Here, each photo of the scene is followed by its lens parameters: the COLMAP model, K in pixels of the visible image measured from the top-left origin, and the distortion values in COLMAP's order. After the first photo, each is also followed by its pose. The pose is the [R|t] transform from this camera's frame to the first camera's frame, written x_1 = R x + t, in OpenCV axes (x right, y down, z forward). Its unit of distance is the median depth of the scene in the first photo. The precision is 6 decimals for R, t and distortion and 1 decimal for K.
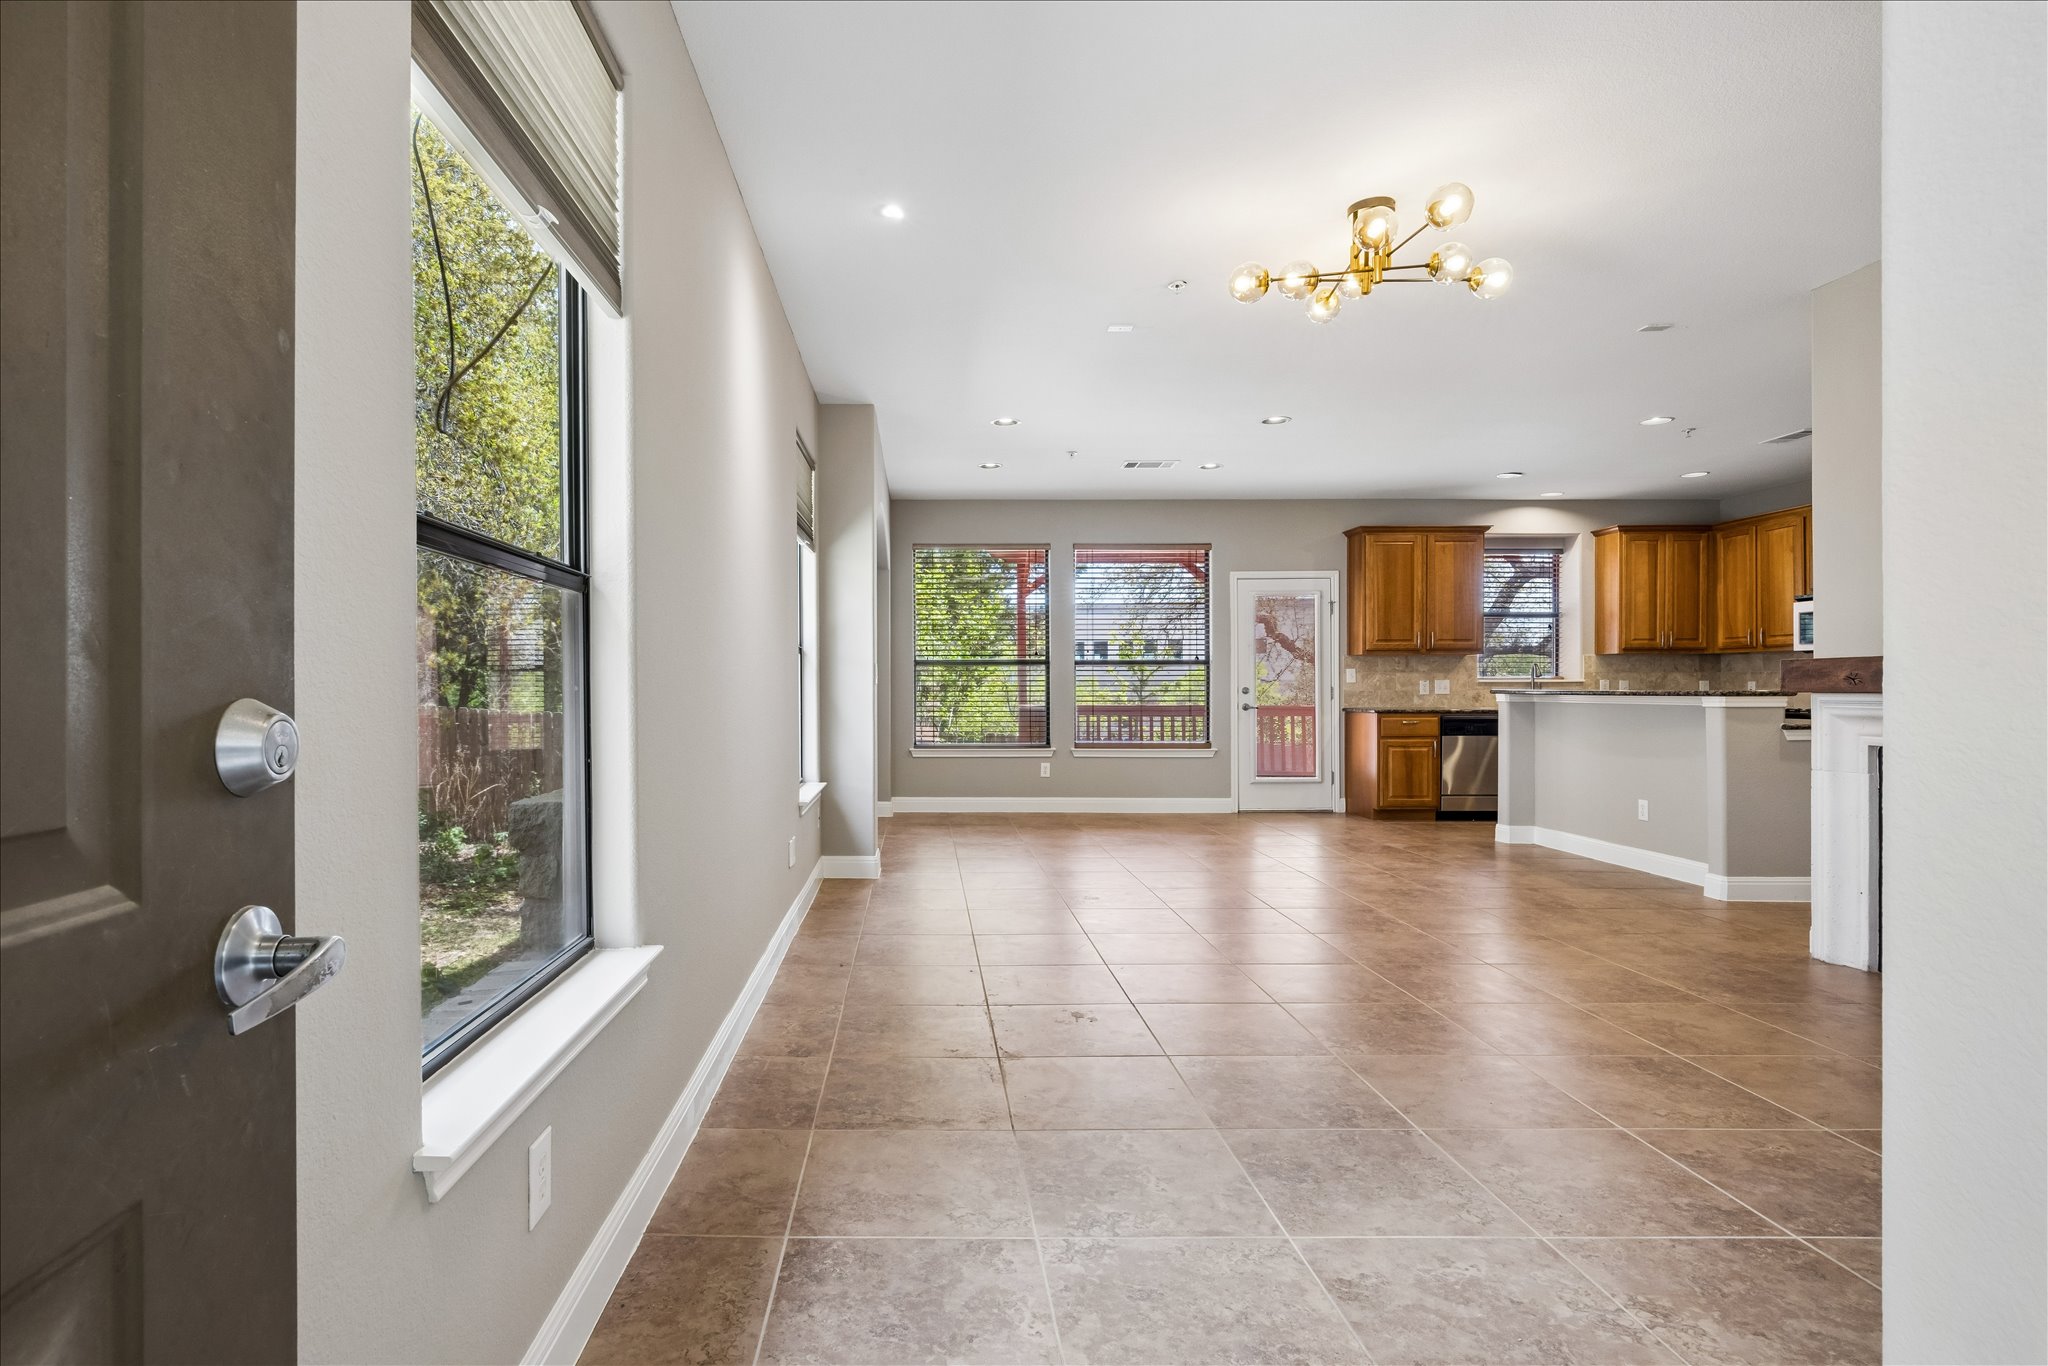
lens RADIAL K [[991.3, 0, 911.4], [0, 991.3, 683.0], [0, 0, 1]] dist [-0.003113, 0.002696]
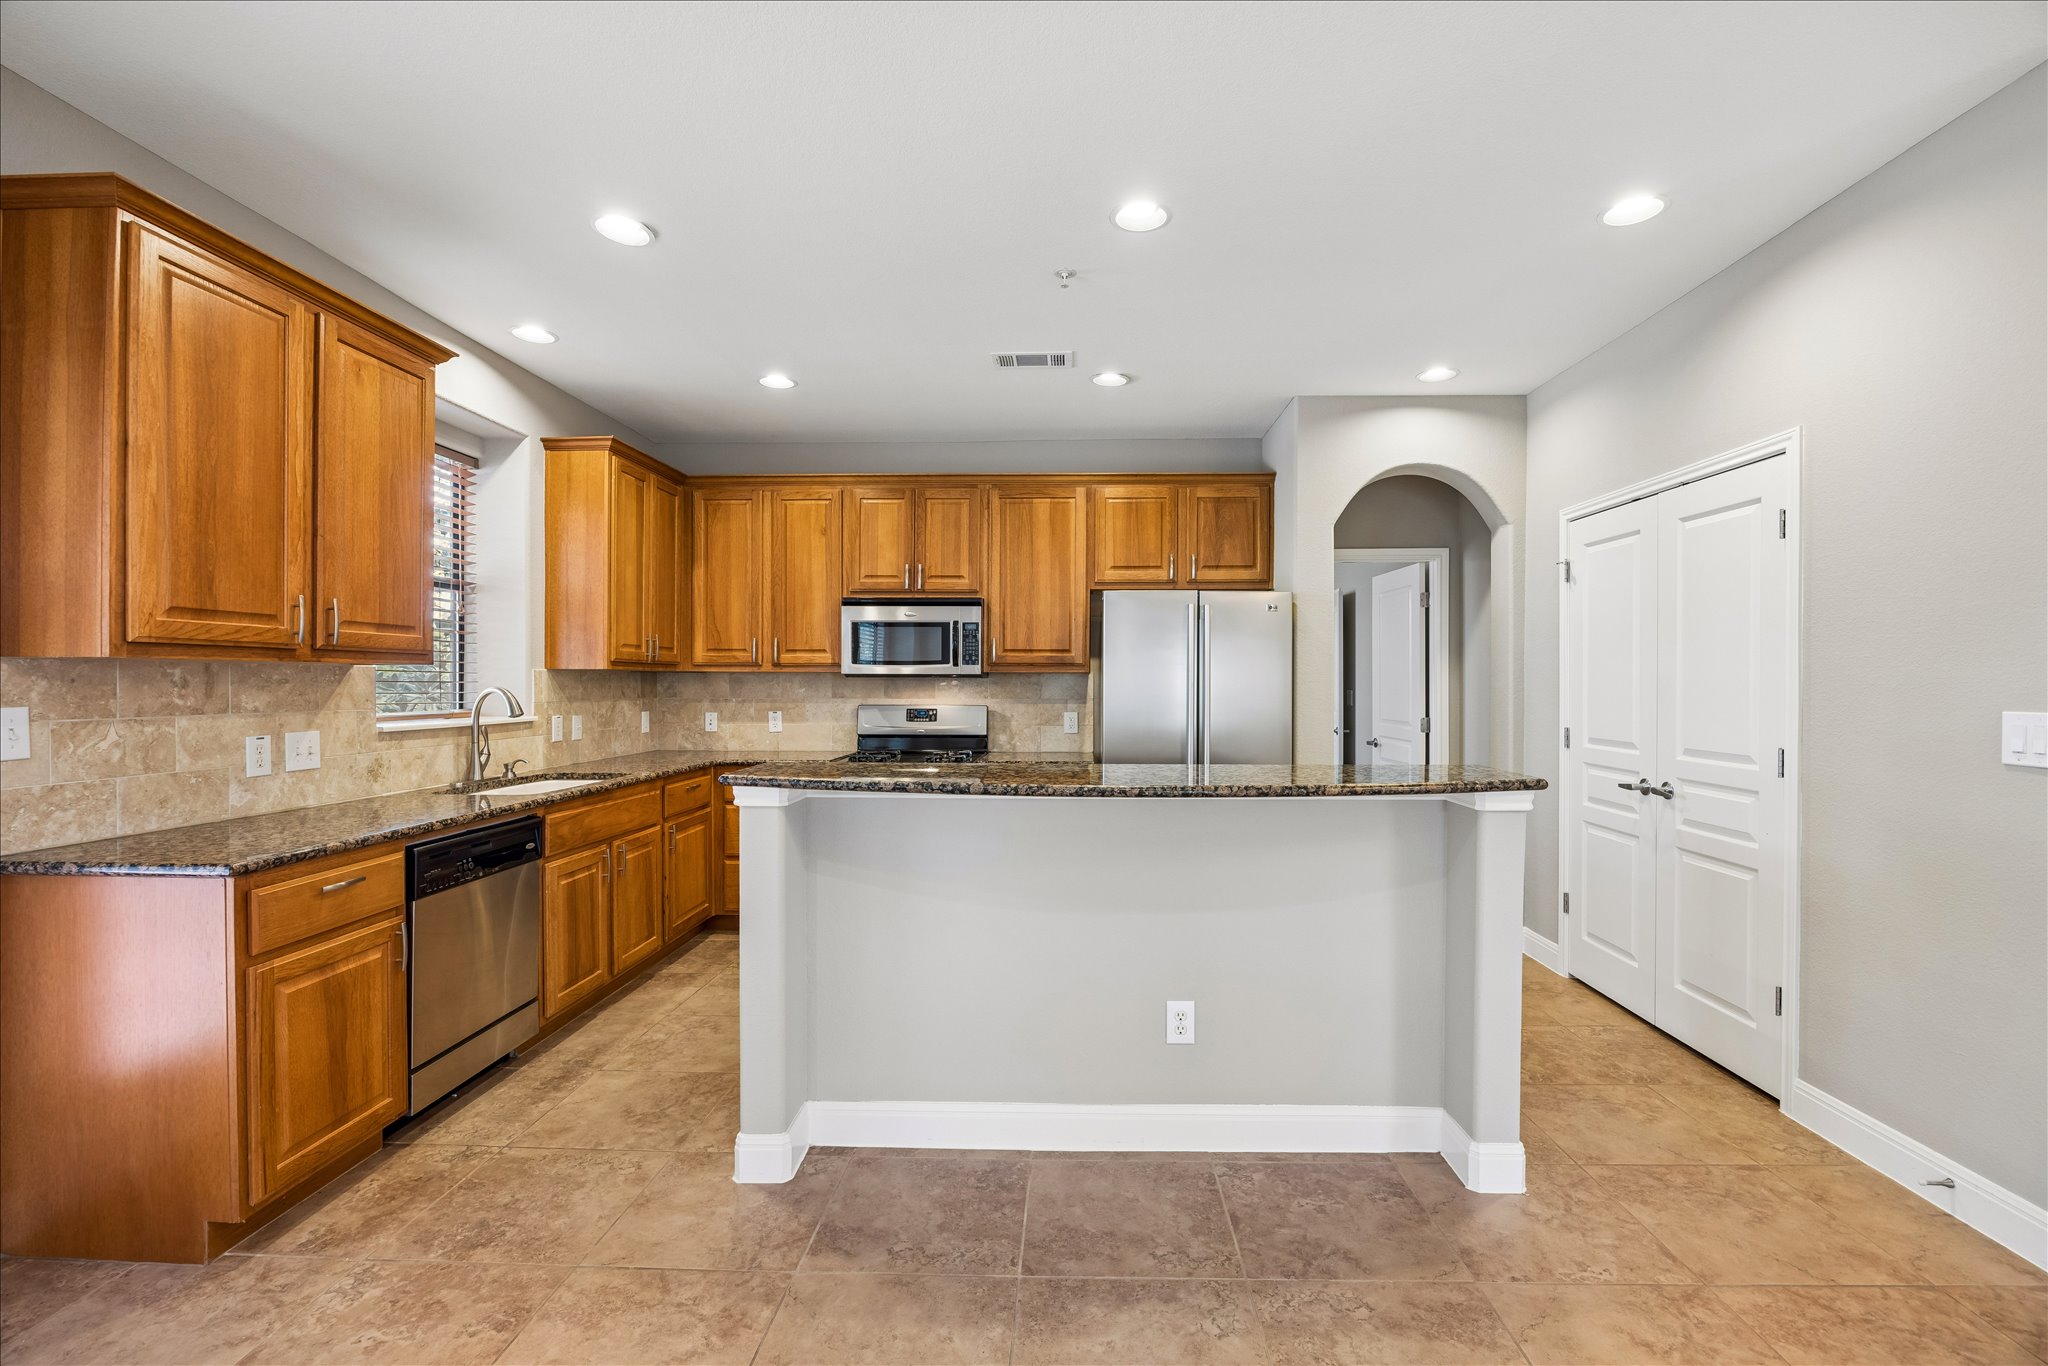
lens RADIAL K [[877.2, 0, 1047.5], [0, 877.2, 684.7], [0, 0, 1]] dist [-0.021008, 0.000683]
pose [[0.009553, -0.000685, 0.999954, 0.226284], [-0.004305, 0.999990, 0.000726, -0.022545], [-0.999945, -0.004312, 0.009550, 0.746303]]
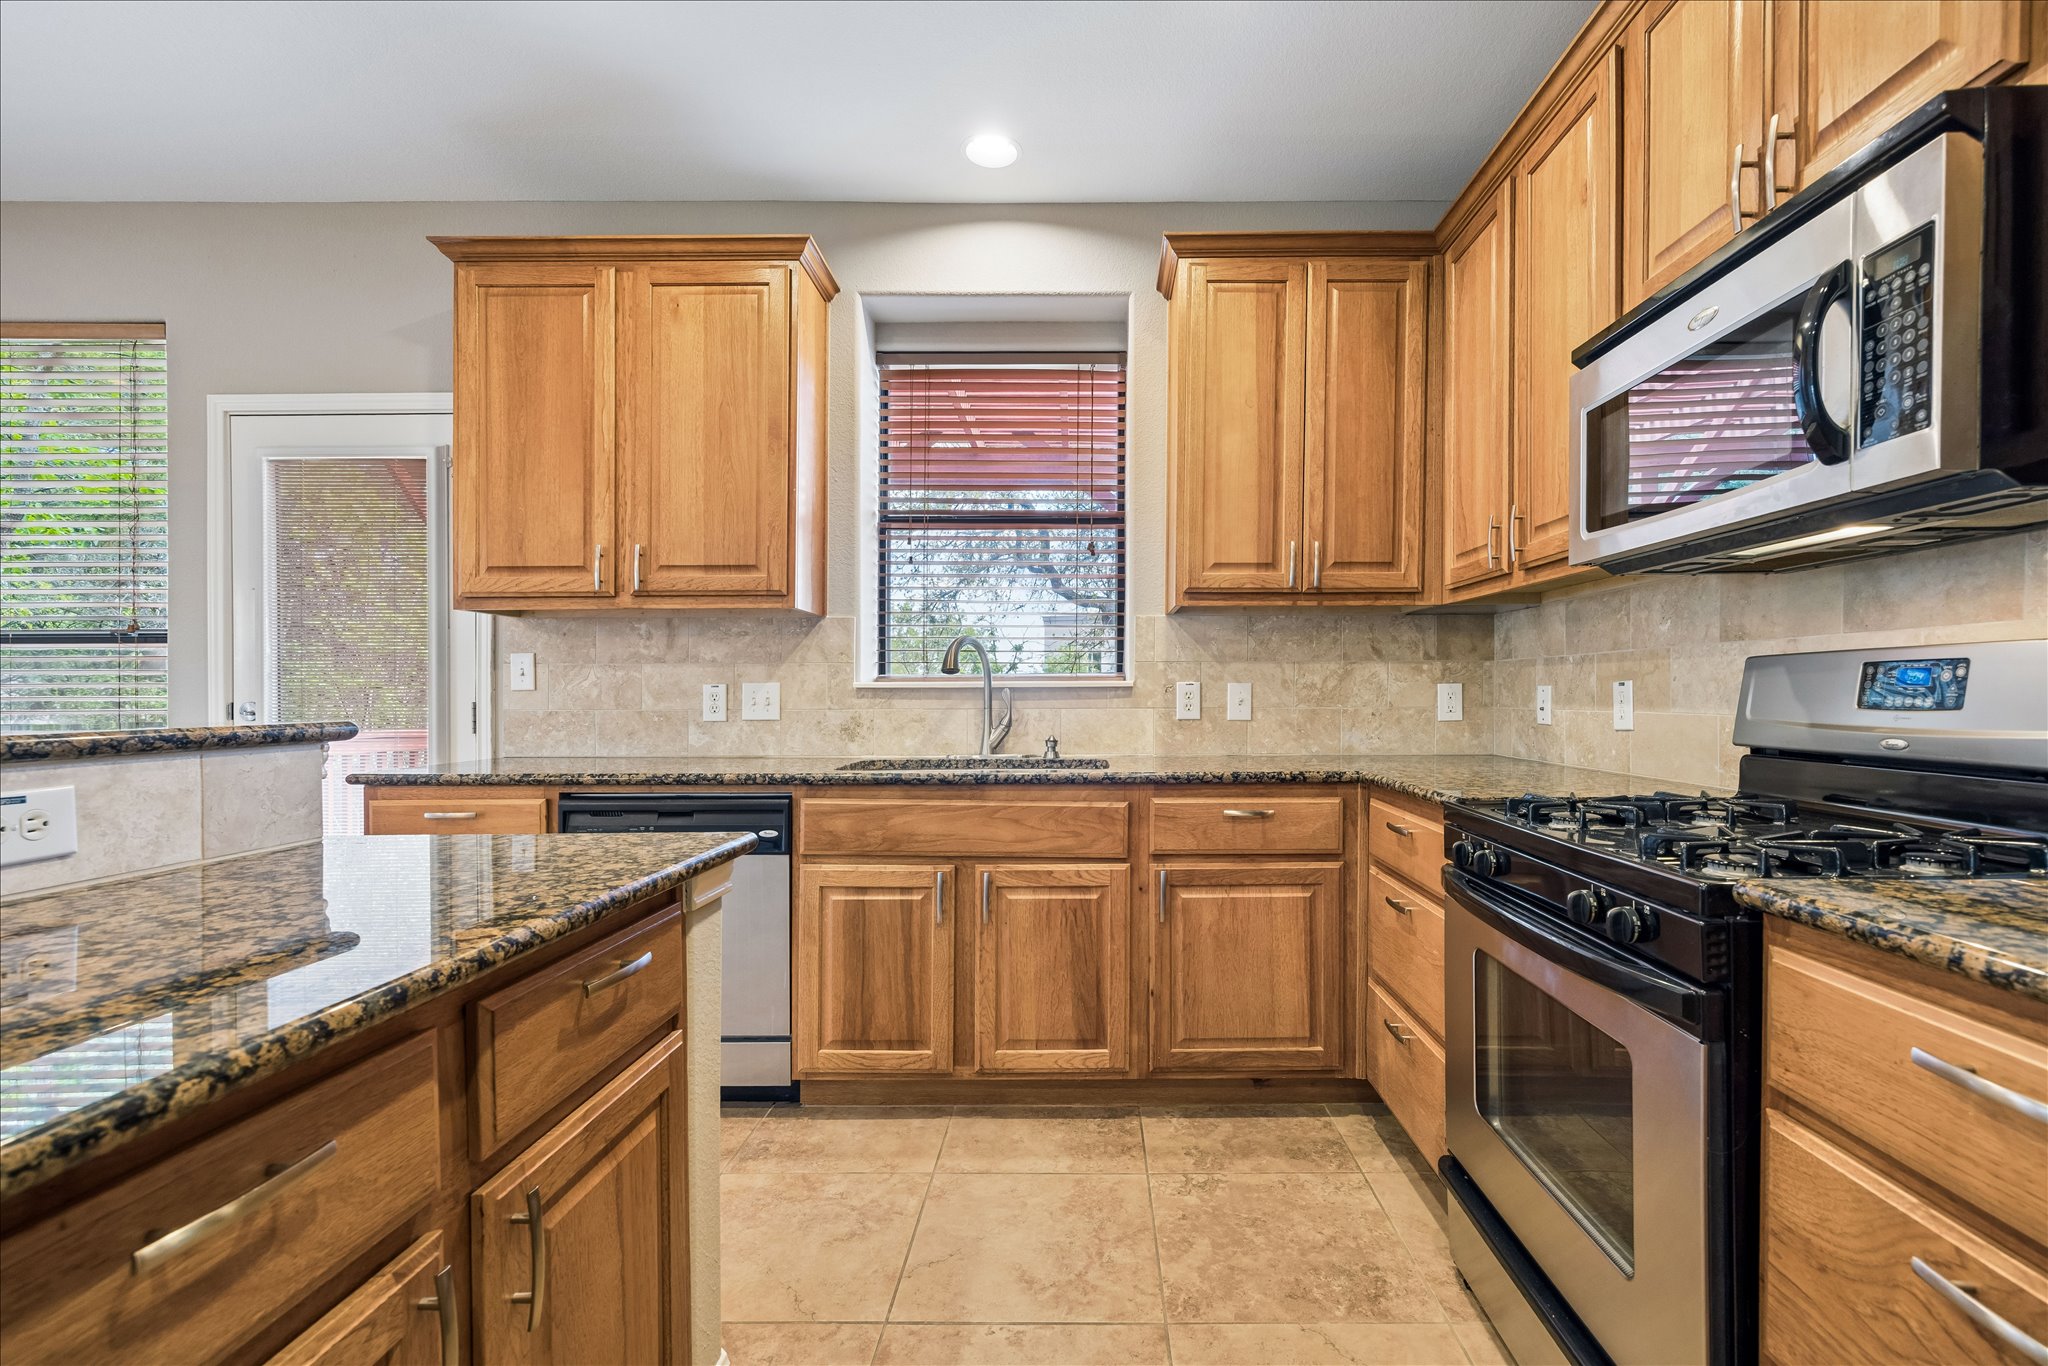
lens RADIAL K [[877.2, 0, 1066.2], [0, 877.2, 709.2], [0, 0, 1]] dist [-0.021008, 0.000683]
pose [[0.999792, -0.000825, 0.020382, 0.667248], [0.000437, 0.999819, 0.019006, 0.000816], [-0.020394, -0.018993, 0.999612, 0.688647]]
